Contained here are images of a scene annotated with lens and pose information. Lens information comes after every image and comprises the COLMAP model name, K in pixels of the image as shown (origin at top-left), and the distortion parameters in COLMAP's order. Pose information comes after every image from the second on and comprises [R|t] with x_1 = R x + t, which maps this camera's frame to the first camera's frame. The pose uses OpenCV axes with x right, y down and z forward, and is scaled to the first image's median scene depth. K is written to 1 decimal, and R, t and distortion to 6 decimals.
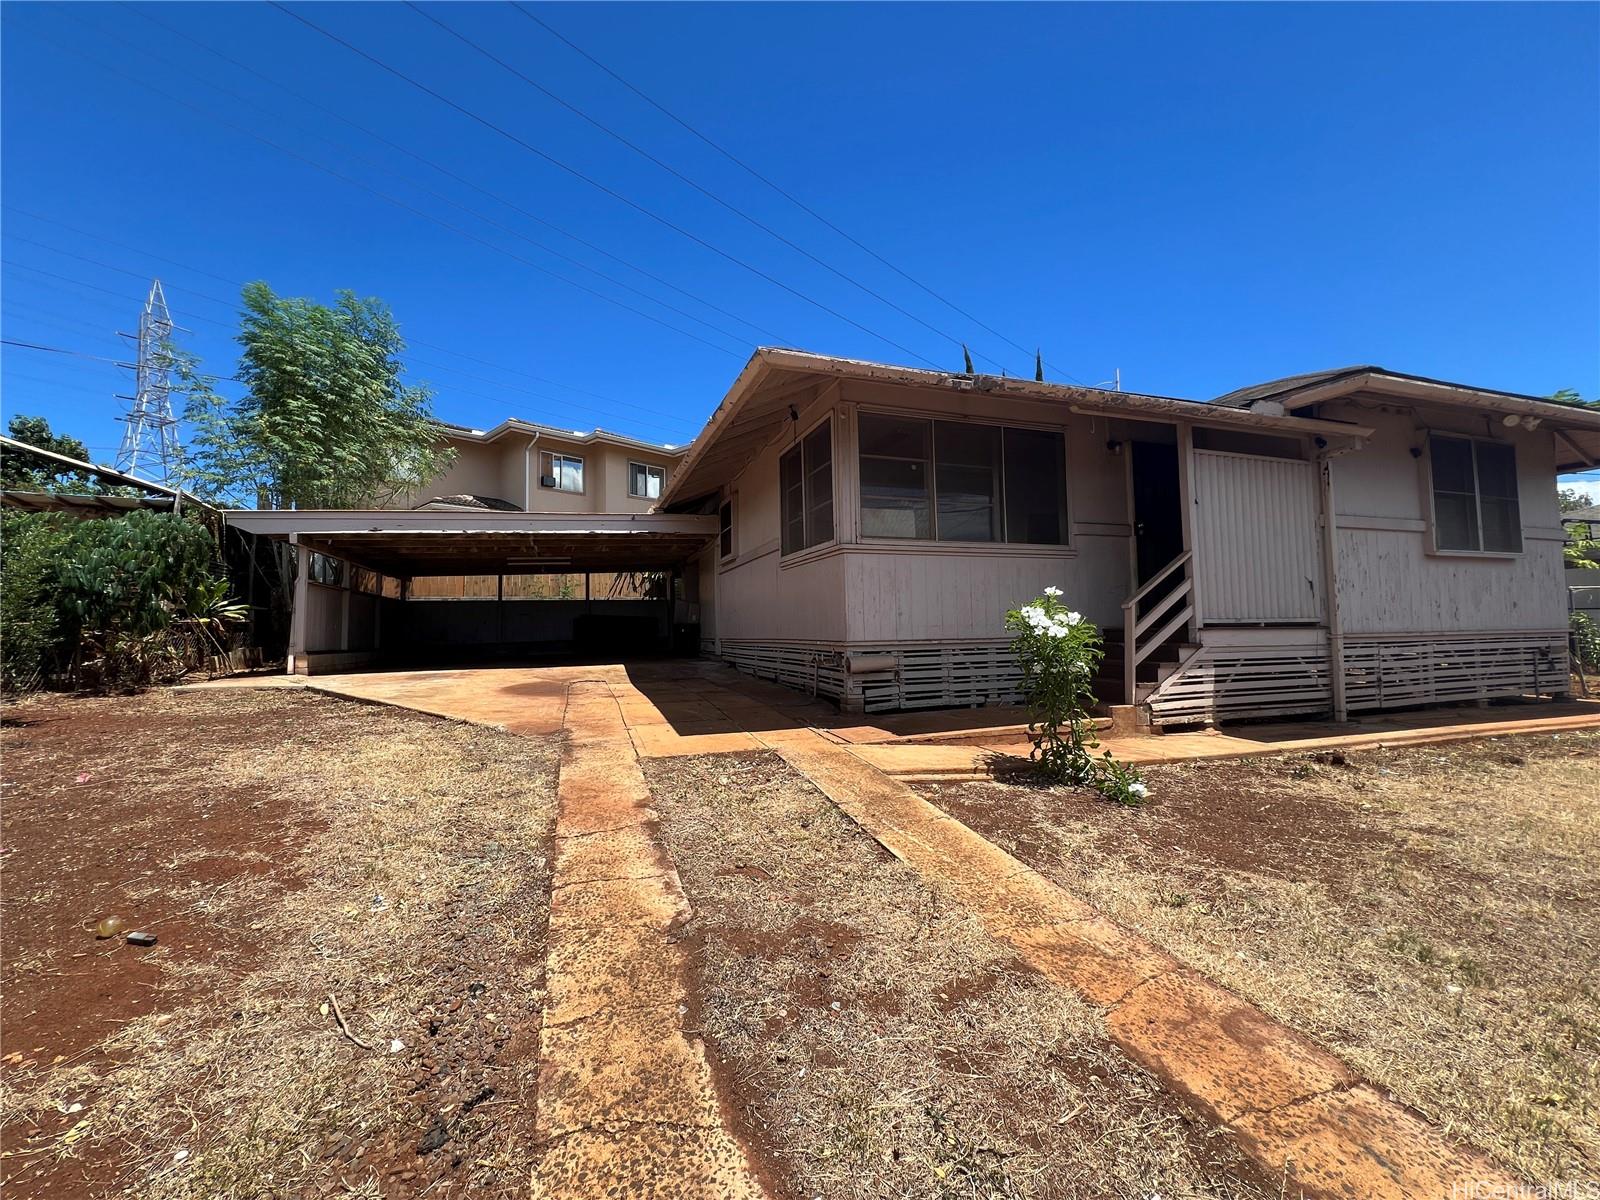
lens RADIAL K [[642.1, 0, 796.0], [0, 642.1, 598.3], [0, 0, 1]] dist [-0.000112, 0.000582]
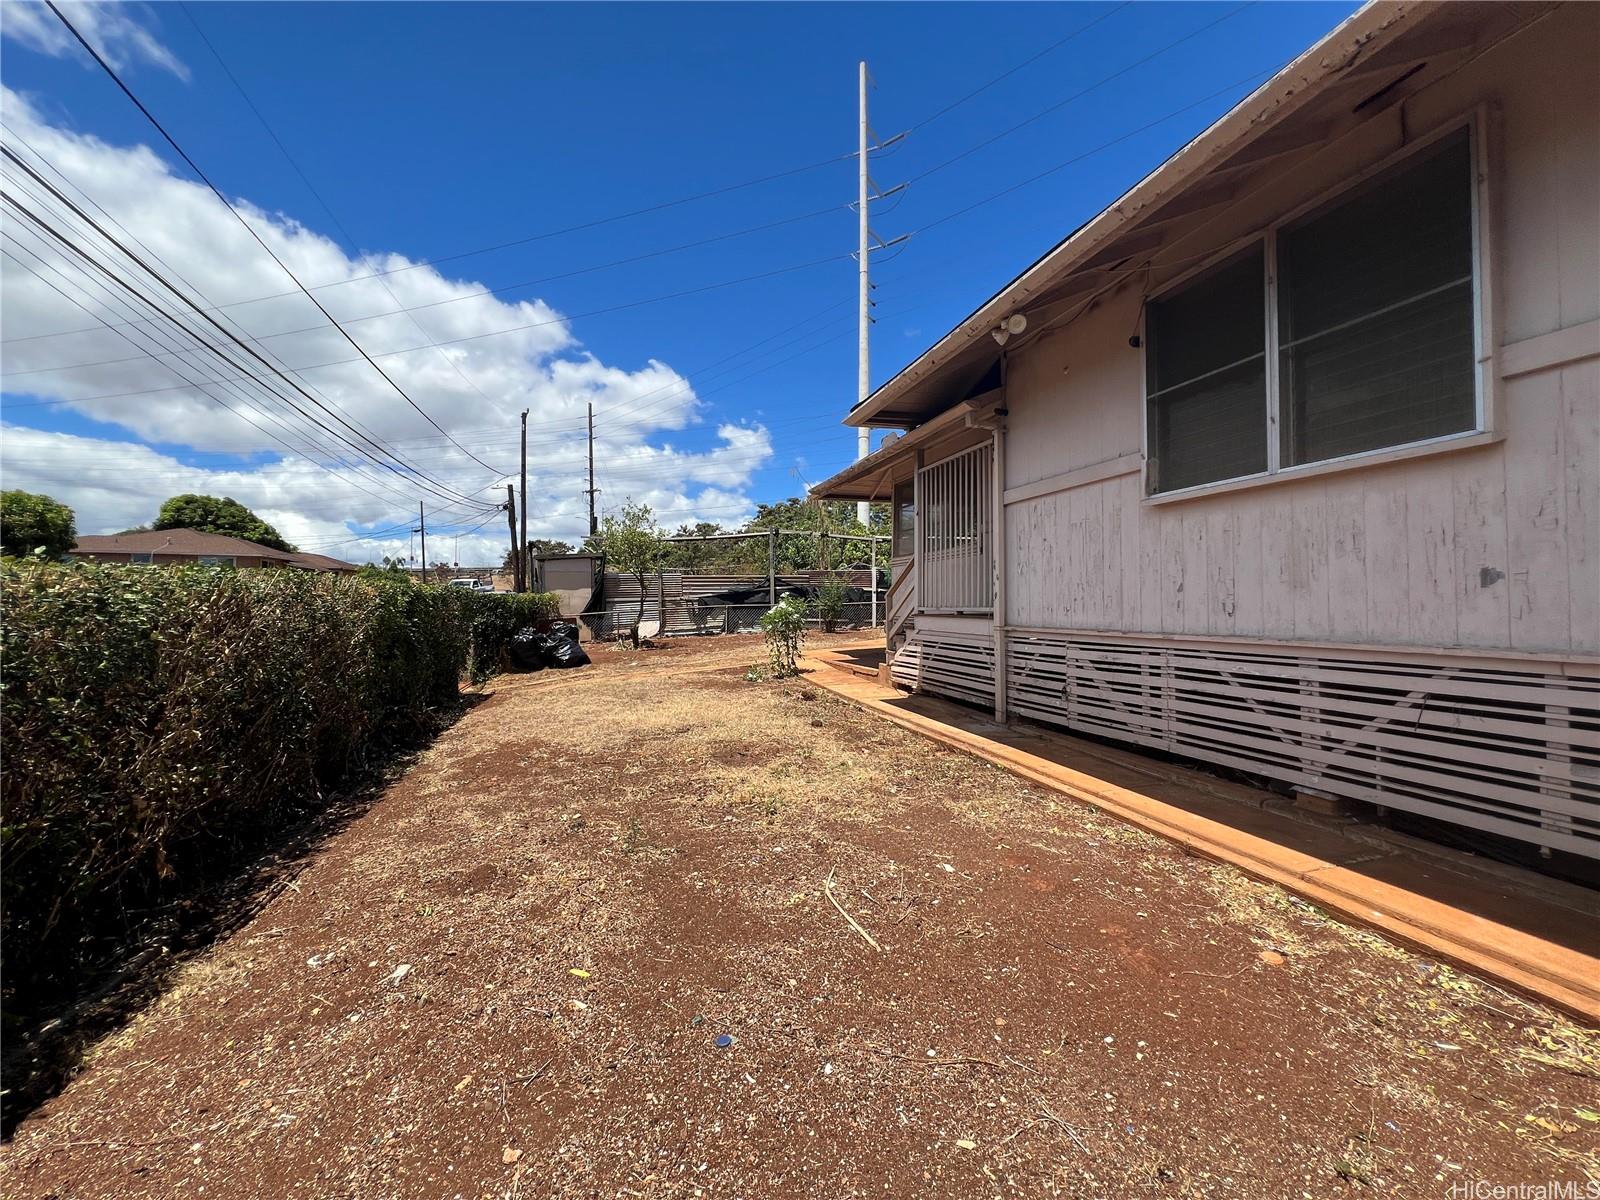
lens RADIAL K [[642.1, 0, 796.0], [0, 642.1, 598.3], [0, 0, 1]] dist [-0.000112, 0.000582]
pose [[-0.042961, 0.001942, -0.999075, 2.445613], [0.049352, 0.998781, -0.000181, 0.004492], [0.997857, -0.049314, -0.043005, 1.049388]]
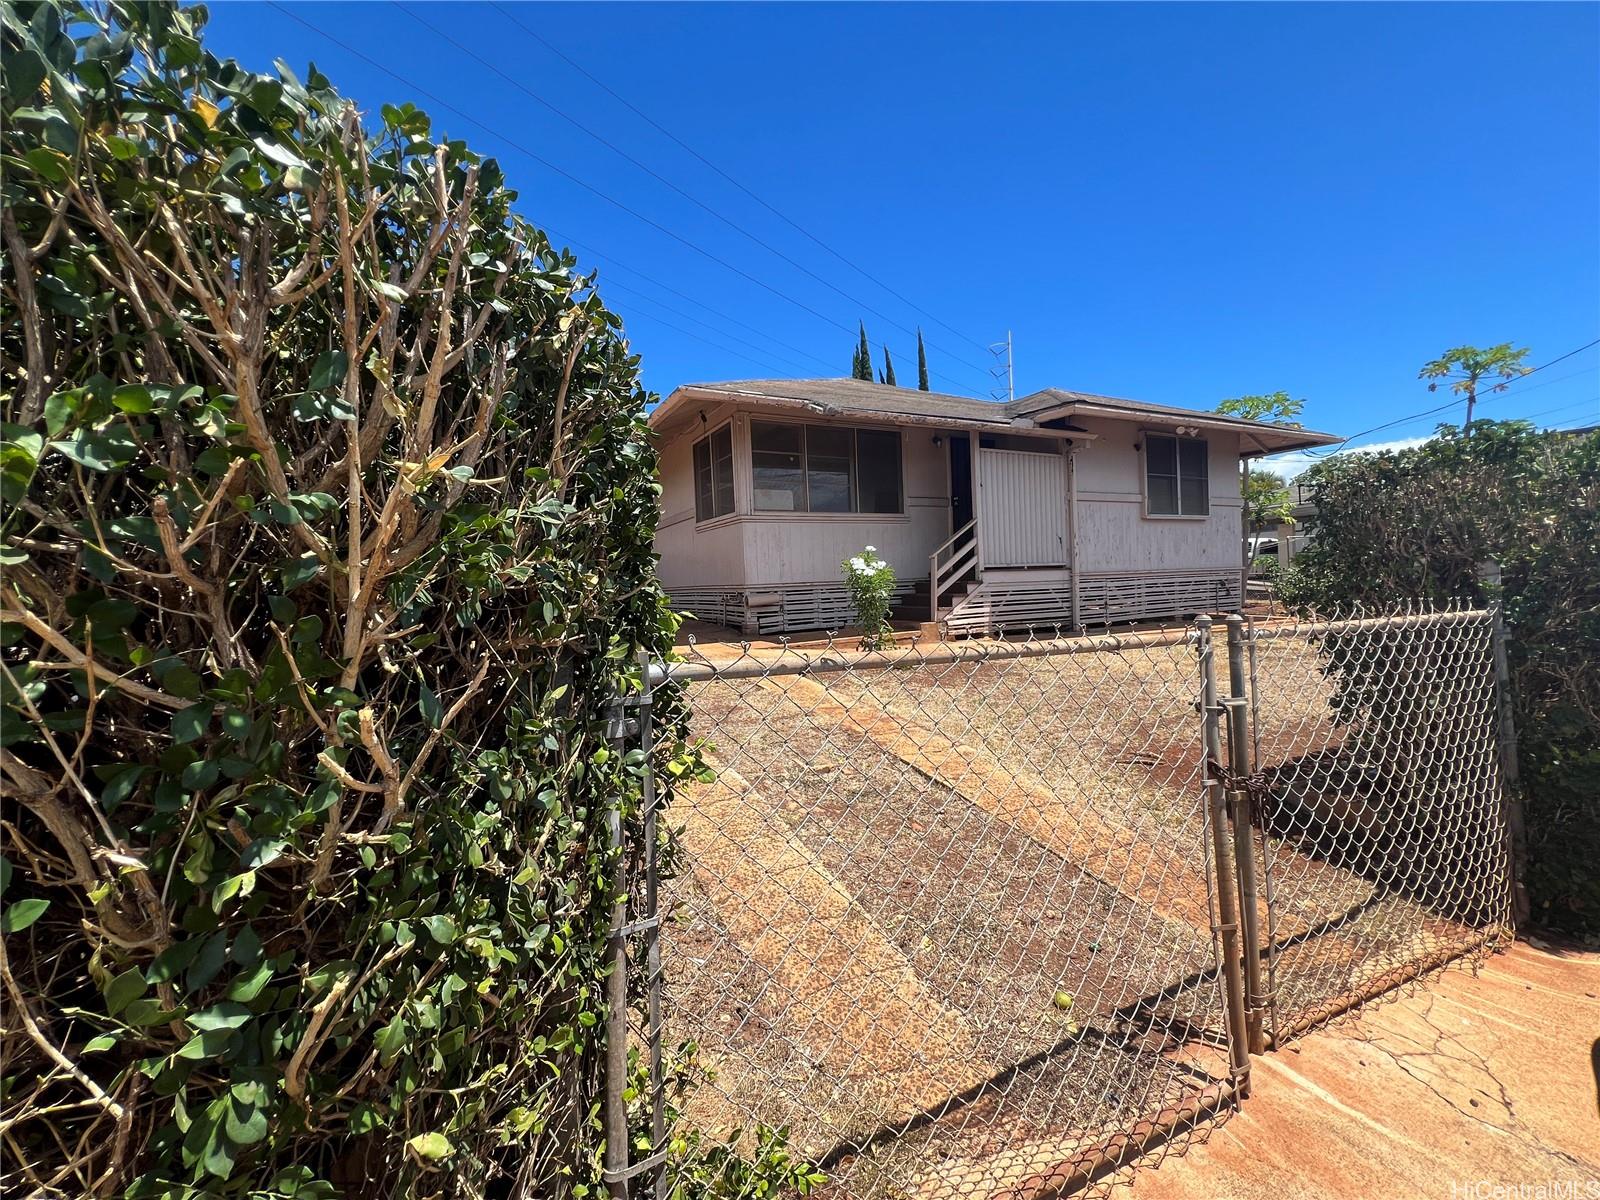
lens RADIAL K [[644.4, 0, 793.7], [0, 644.4, 598.1], [0, 0, 1]] dist [0.000190, 0.000919]
pose [[0.991011, -0.024895, 0.131442, -0.003958], [0.015506, 0.997286, 0.071980, -0.005384], [-0.132878, -0.069295, 0.988707, -0.549236]]
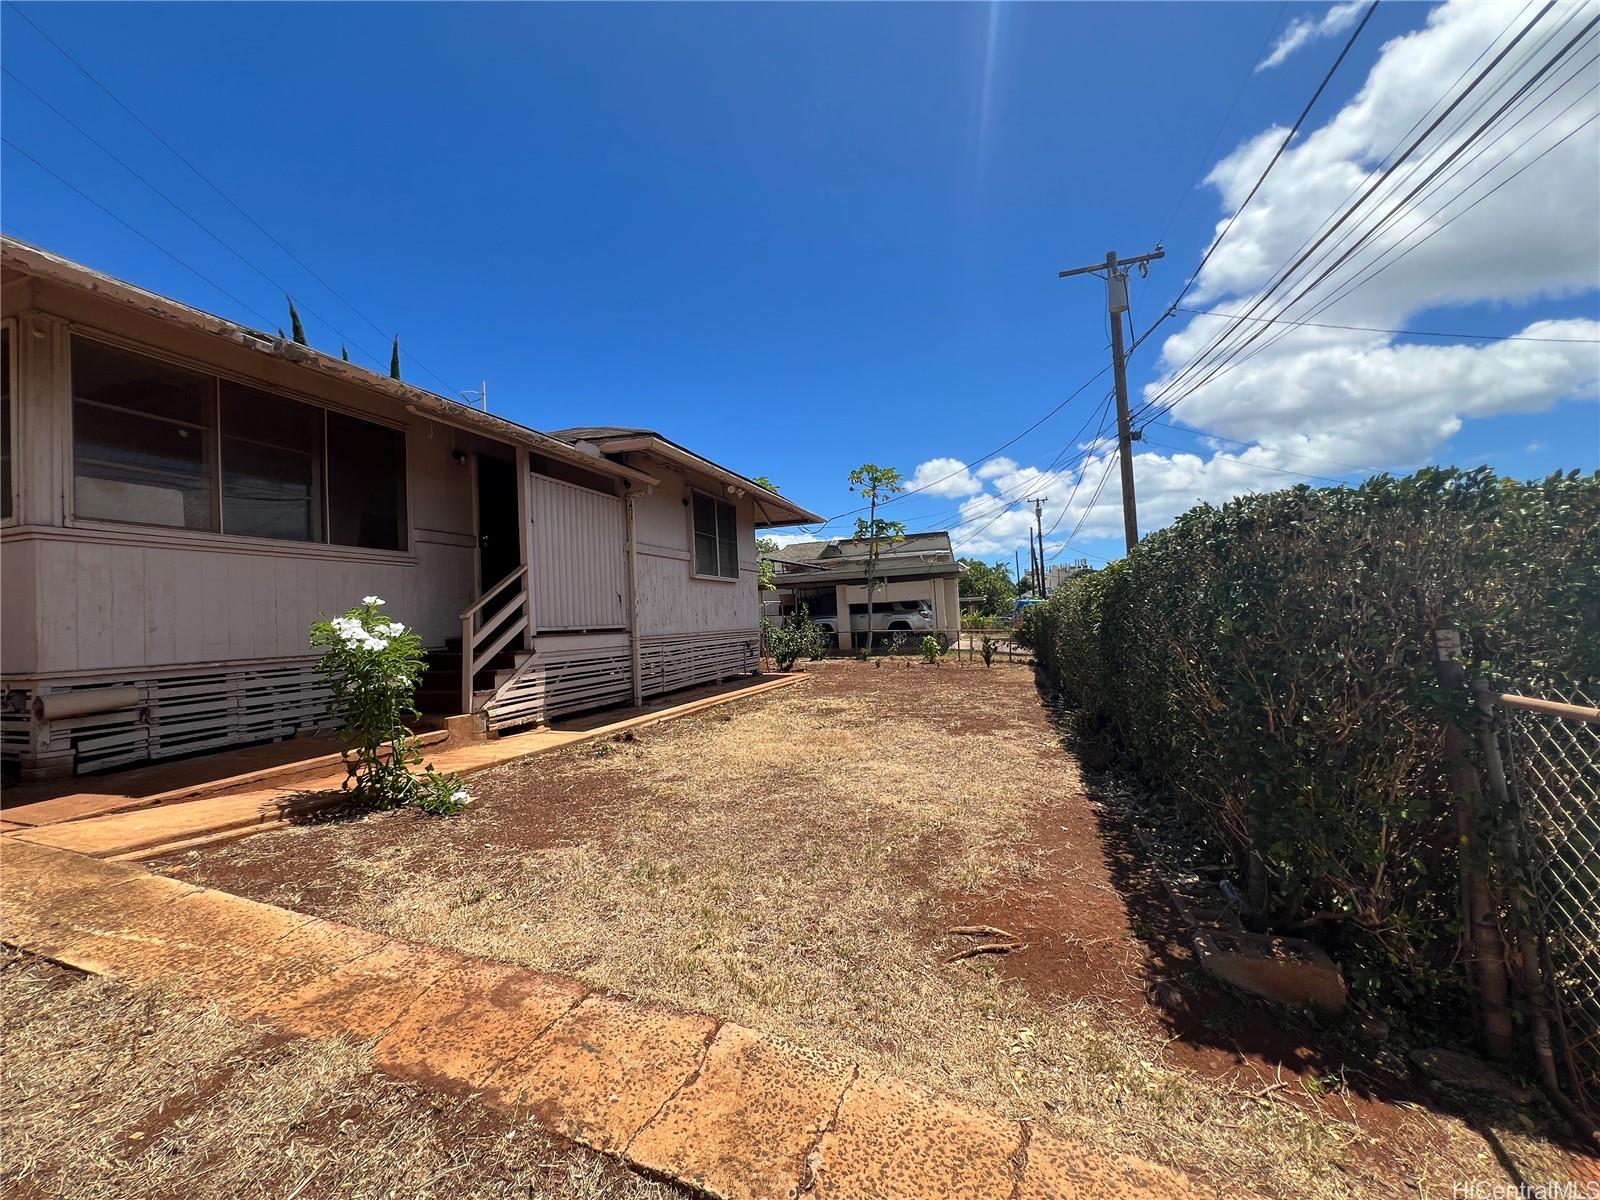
lens RADIAL K [[644.4, 0, 793.7], [0, 644.4, 598.1], [0, 0, 1]] dist [0.000190, 0.000919]
pose [[0.614041, 0.014476, 0.789142, 0.041111], [-0.002210, 0.999859, -0.016621, -0.000674], [-0.789271, 0.008462, 0.613986, -0.035463]]
